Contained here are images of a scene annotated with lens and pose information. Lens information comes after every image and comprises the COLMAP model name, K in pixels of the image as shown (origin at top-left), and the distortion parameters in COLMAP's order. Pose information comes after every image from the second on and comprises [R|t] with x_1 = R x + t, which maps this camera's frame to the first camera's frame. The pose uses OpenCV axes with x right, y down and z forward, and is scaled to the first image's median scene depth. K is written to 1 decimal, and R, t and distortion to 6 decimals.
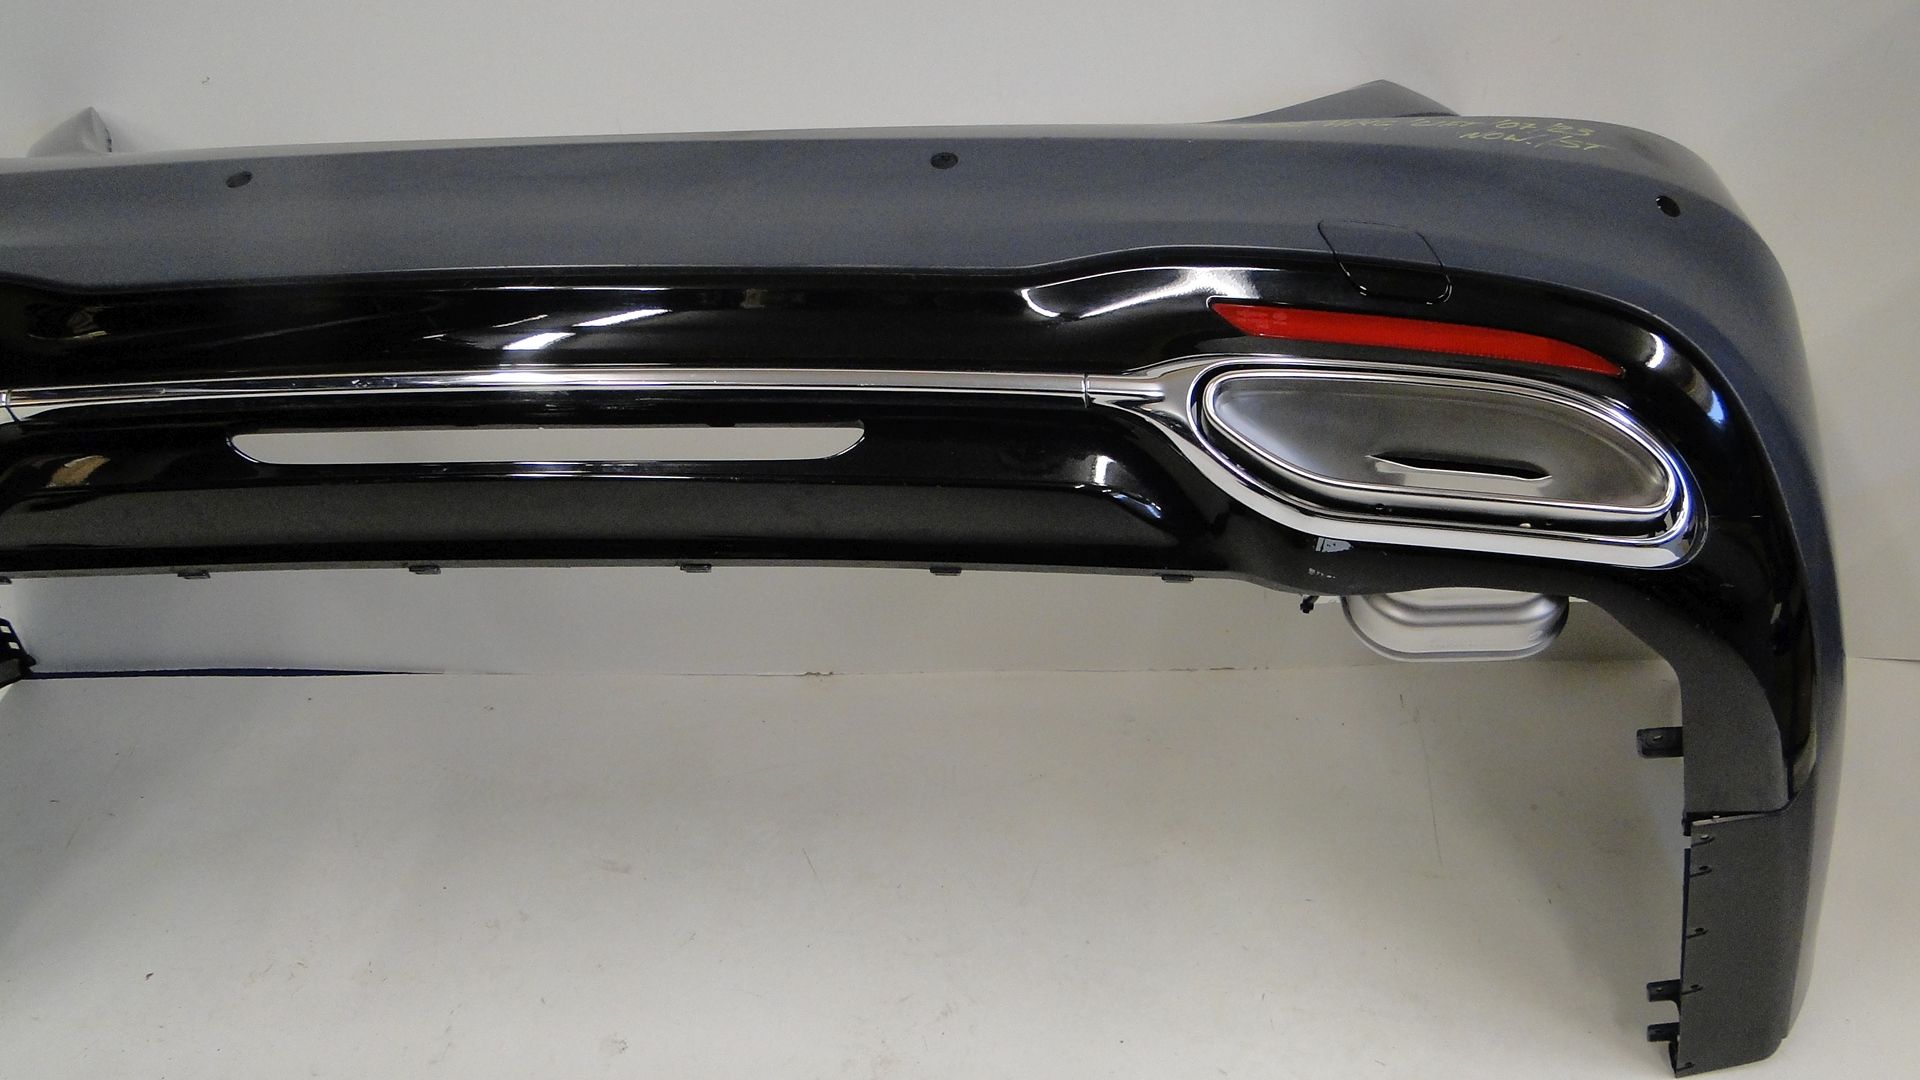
lens RADIAL K [[1521.7, 0, 960.0], [0, 1521.7, 540.0], [0, 0, 1]] dist [0.002311, -0.006837]
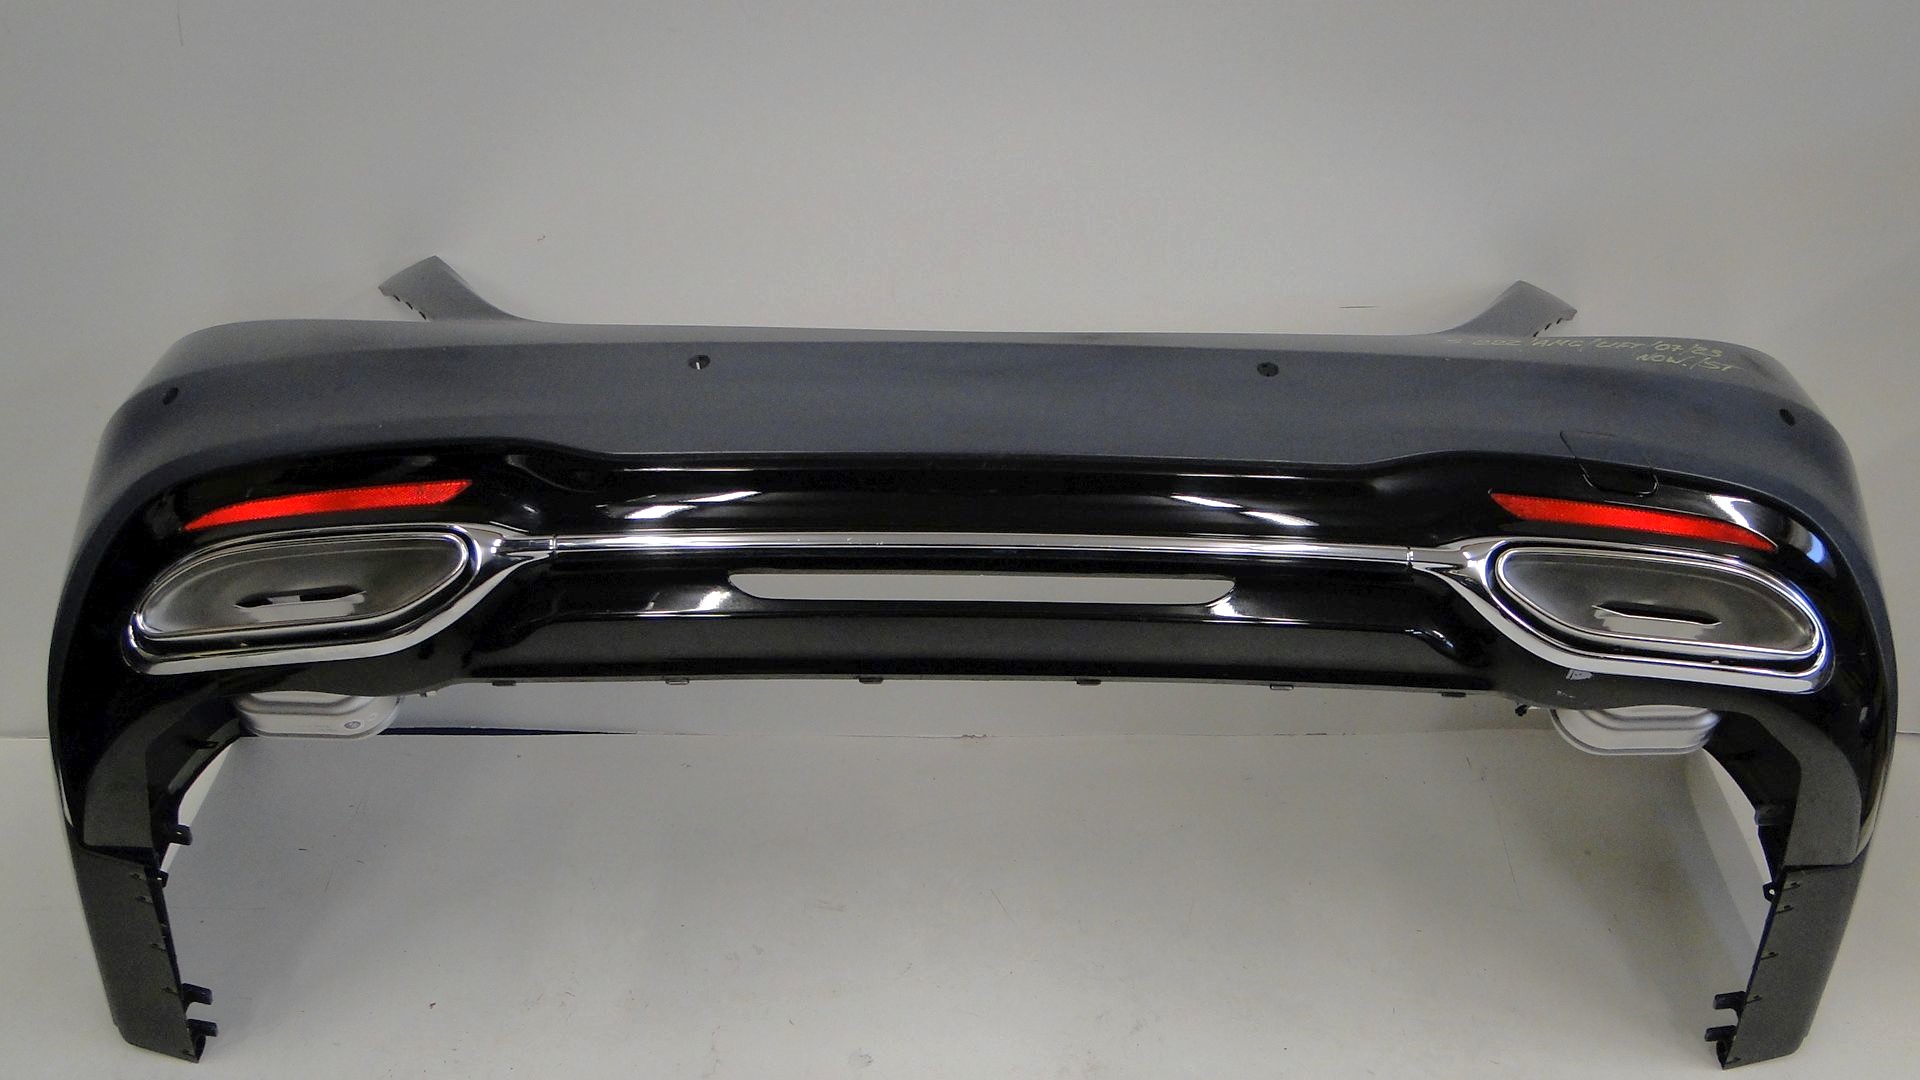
lens RADIAL K [[1516.4, 0, 973.7], [0, 1516.4, 548.4], [0, 0, 1]] dist [-0.004909, -0.000534]
pose [[0.994828, 0.017569, 0.100046, -0.374970], [-0.016645, 0.999811, -0.010066, -0.075781], [-0.100204, 0.008349, 0.994932, -0.256444]]
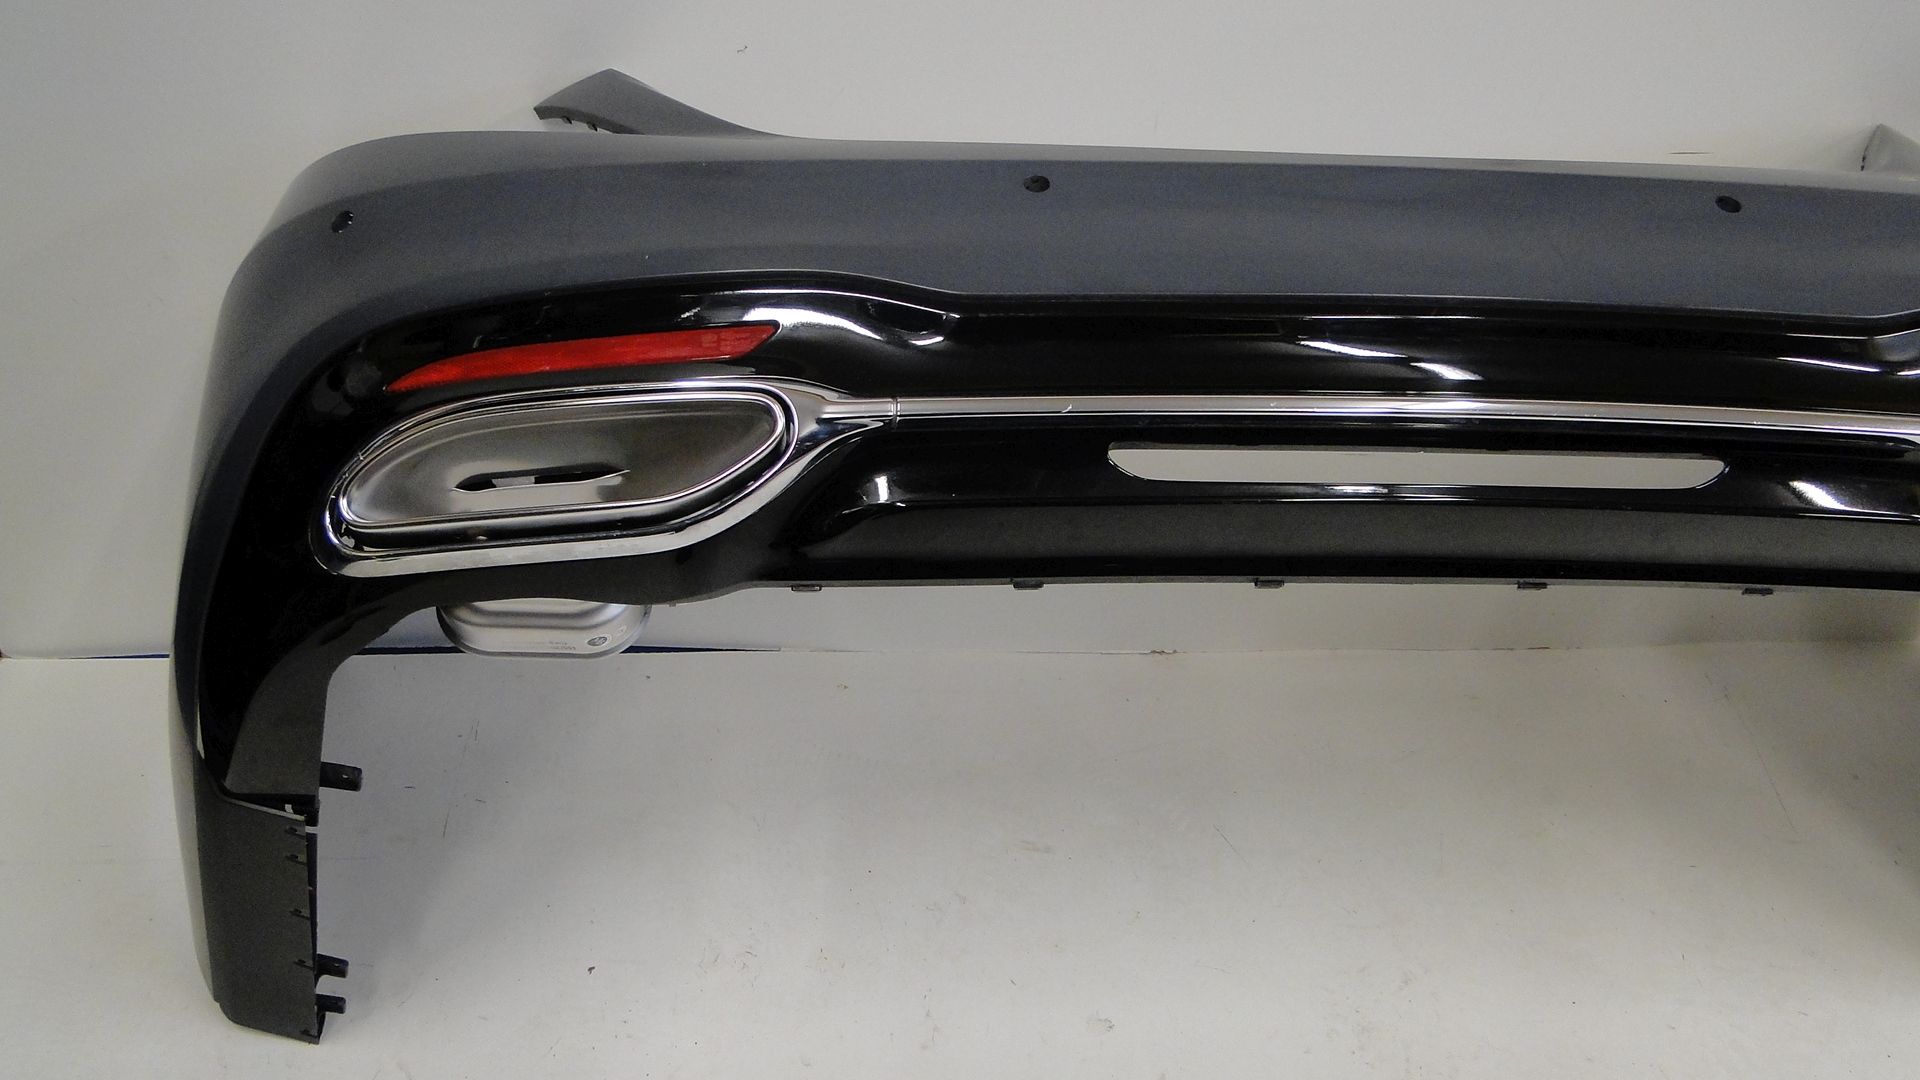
lens RADIAL K [[1547.3, 0, 989.2], [0, 1547.3, 547.3], [0, 0, 1]] dist [-0.006013, -0.004876]
pose [[0.986471, 0.012559, 0.163455, -0.671993], [-0.020058, 0.998816, 0.044309, -0.045078], [-0.162705, -0.046989, 0.985555, 0.006120]]
